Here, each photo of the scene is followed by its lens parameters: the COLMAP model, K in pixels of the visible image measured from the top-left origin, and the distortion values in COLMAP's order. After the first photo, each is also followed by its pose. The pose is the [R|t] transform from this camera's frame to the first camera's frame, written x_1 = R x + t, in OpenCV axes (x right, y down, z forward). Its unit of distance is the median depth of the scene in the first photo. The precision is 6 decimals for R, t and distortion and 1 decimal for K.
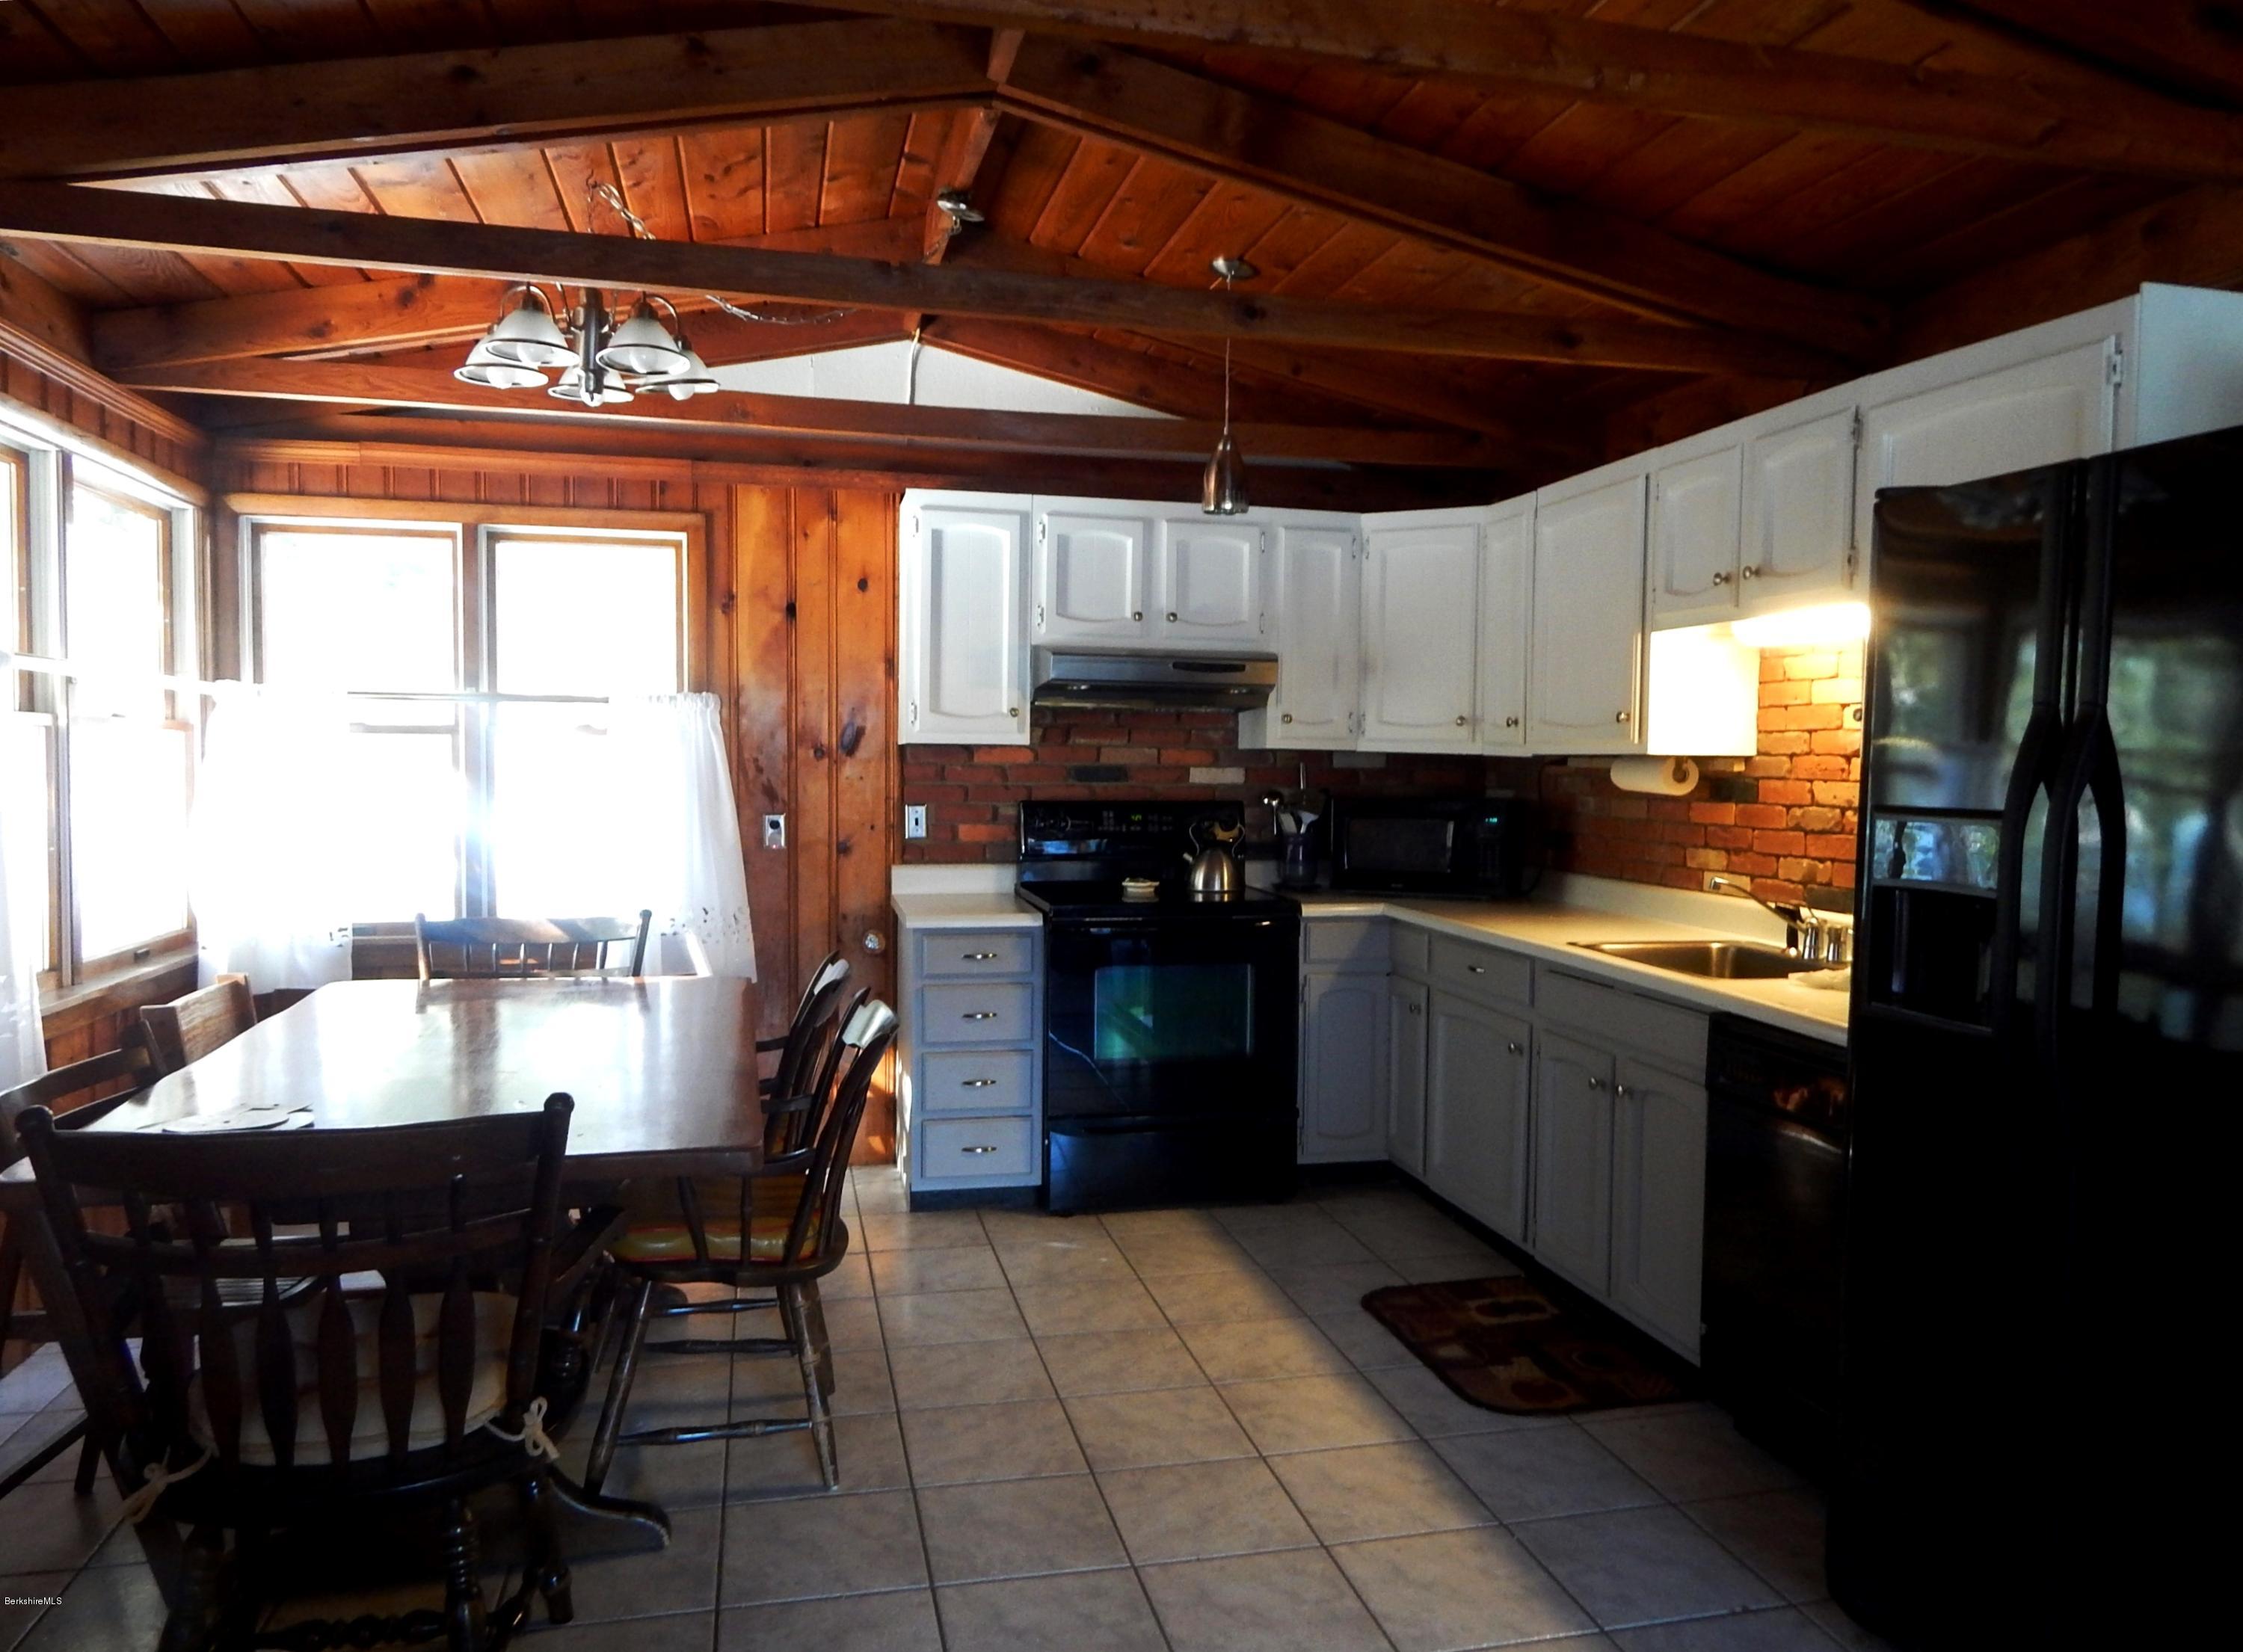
lens RADIAL K [[1500.5, 0, 1121.5], [0, 1500.5, 826.0], [0, 0, 1]] dist [-0.004323, -0.003131]
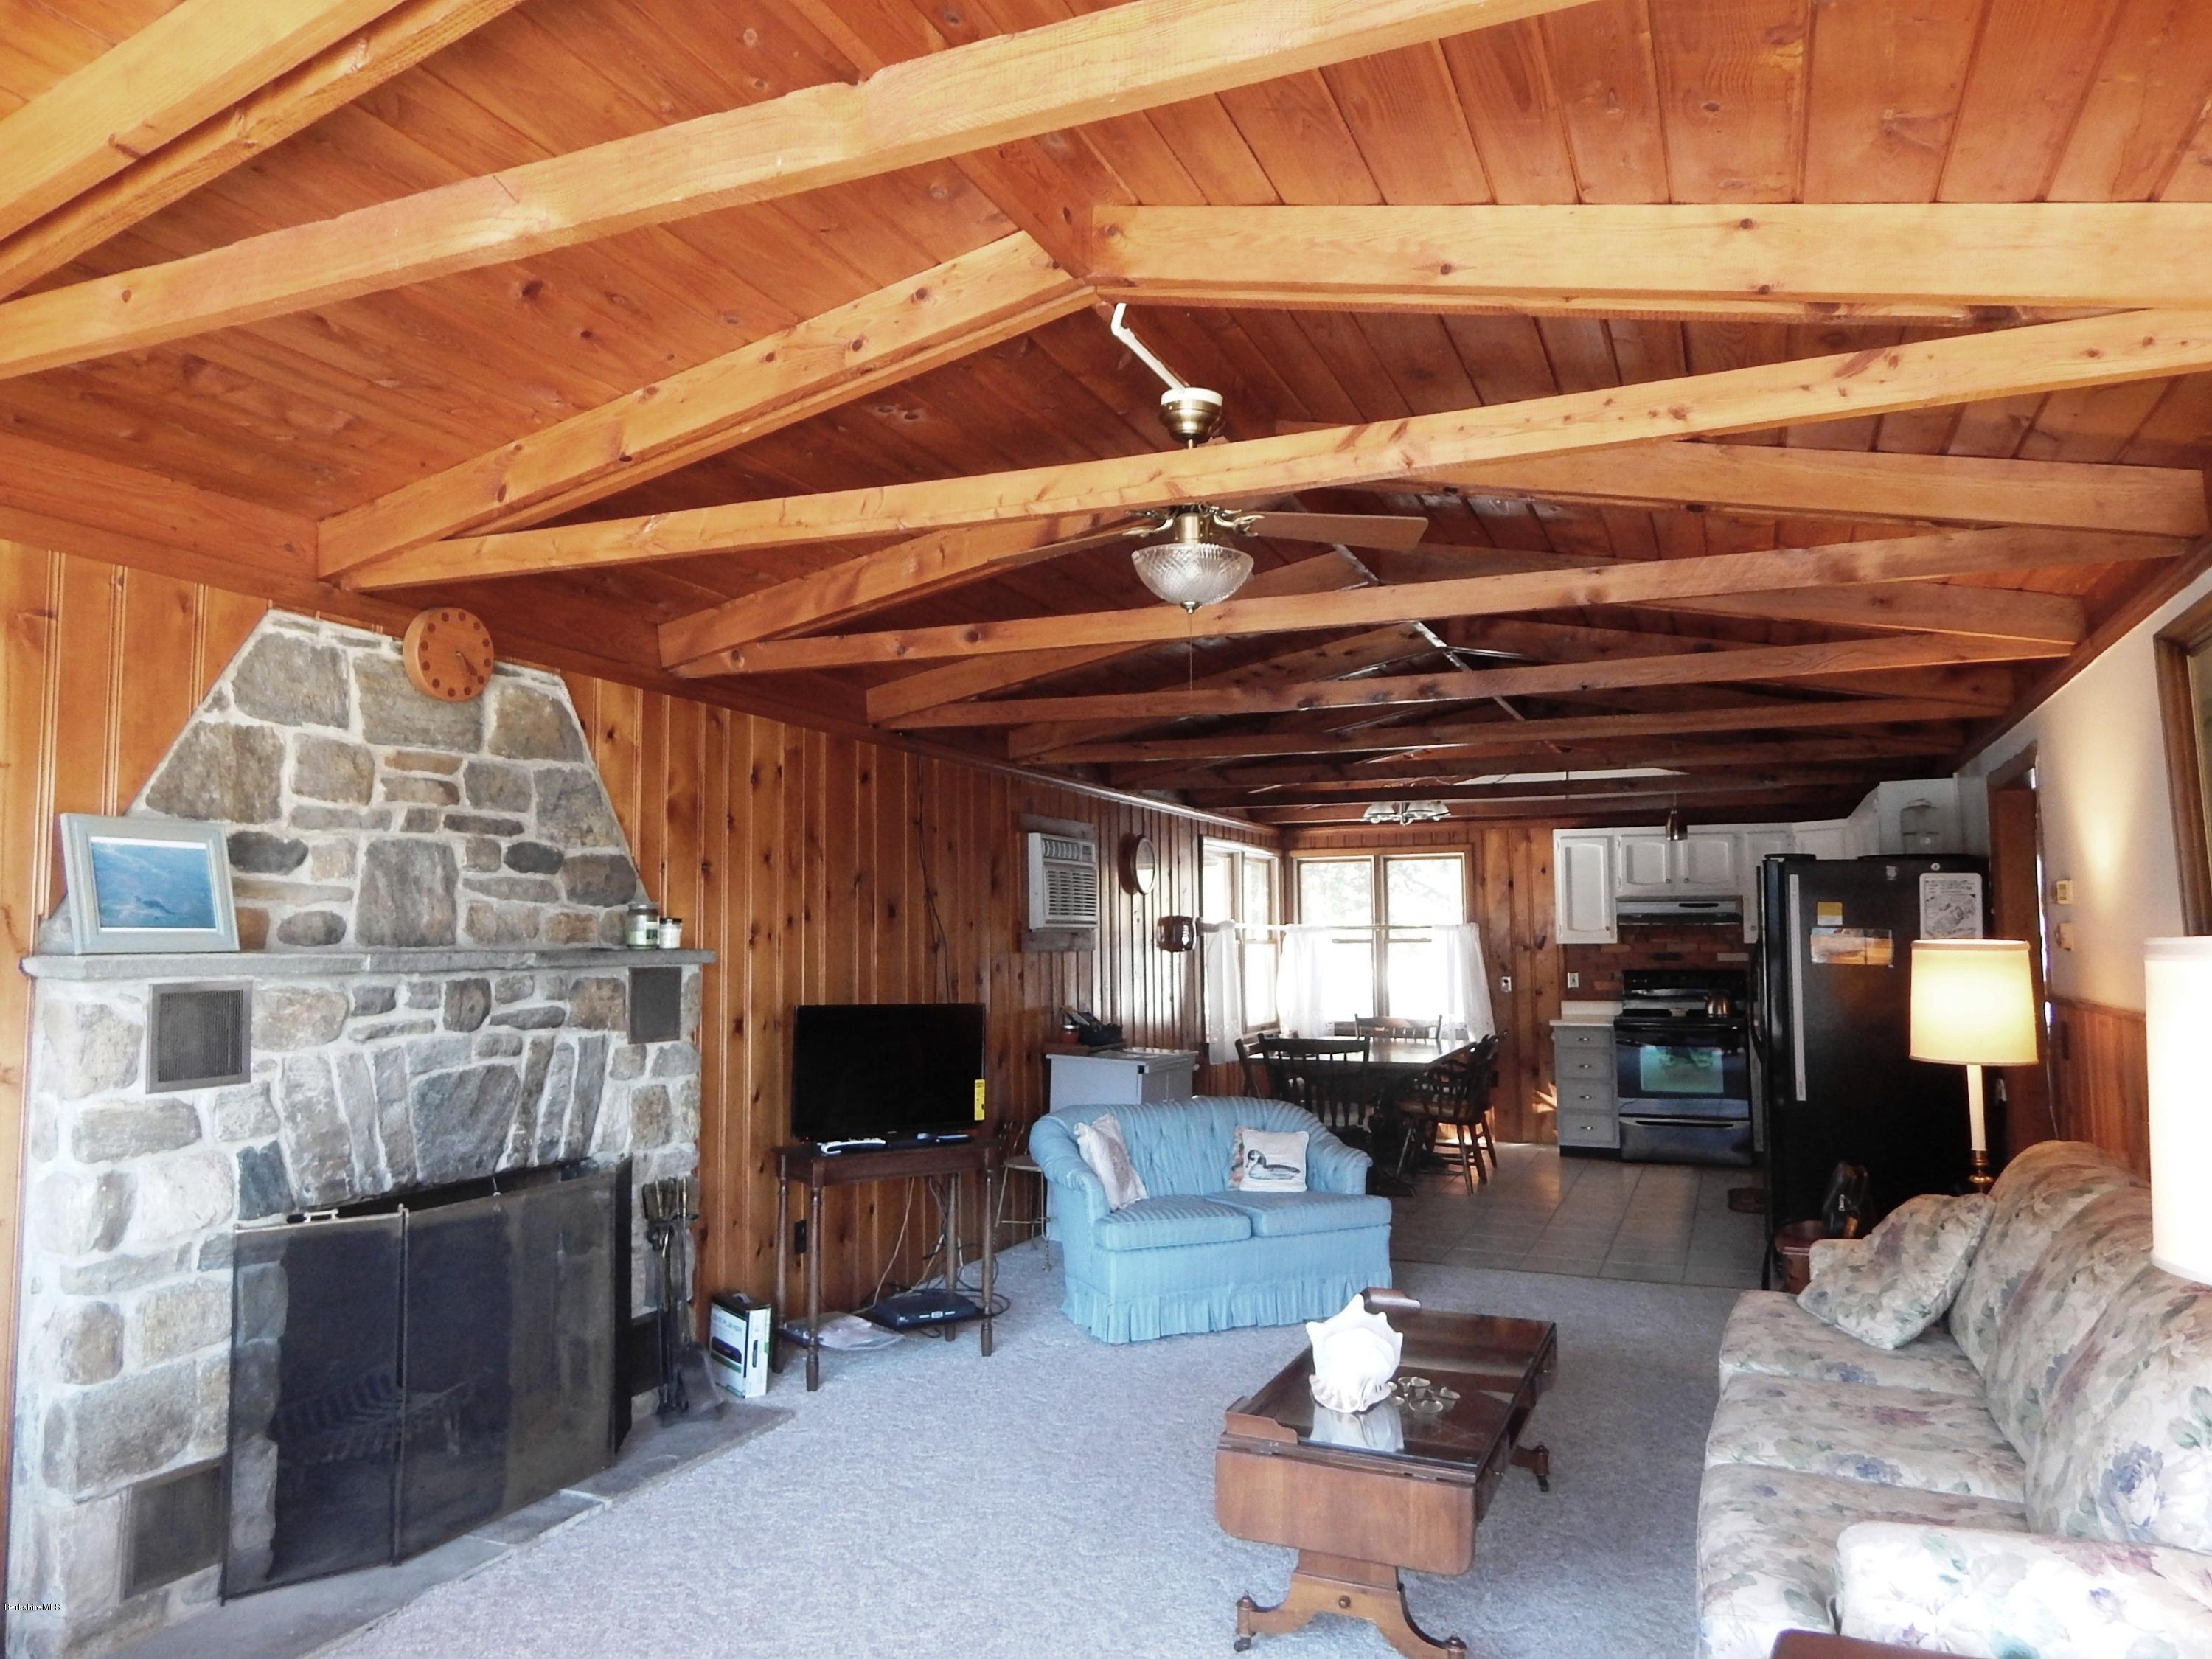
lens RADIAL K [[1437.1, 0, 1113.7], [0, 1437.1, 822.8], [0, 0, 1]] dist [0.004469, -0.012099]
pose [[0.802457, -0.065286, -0.593128, 0.582172], [-0.010955, 0.992217, -0.124036, 0.036684], [0.596609, 0.106031, 0.795497, -1.063597]]
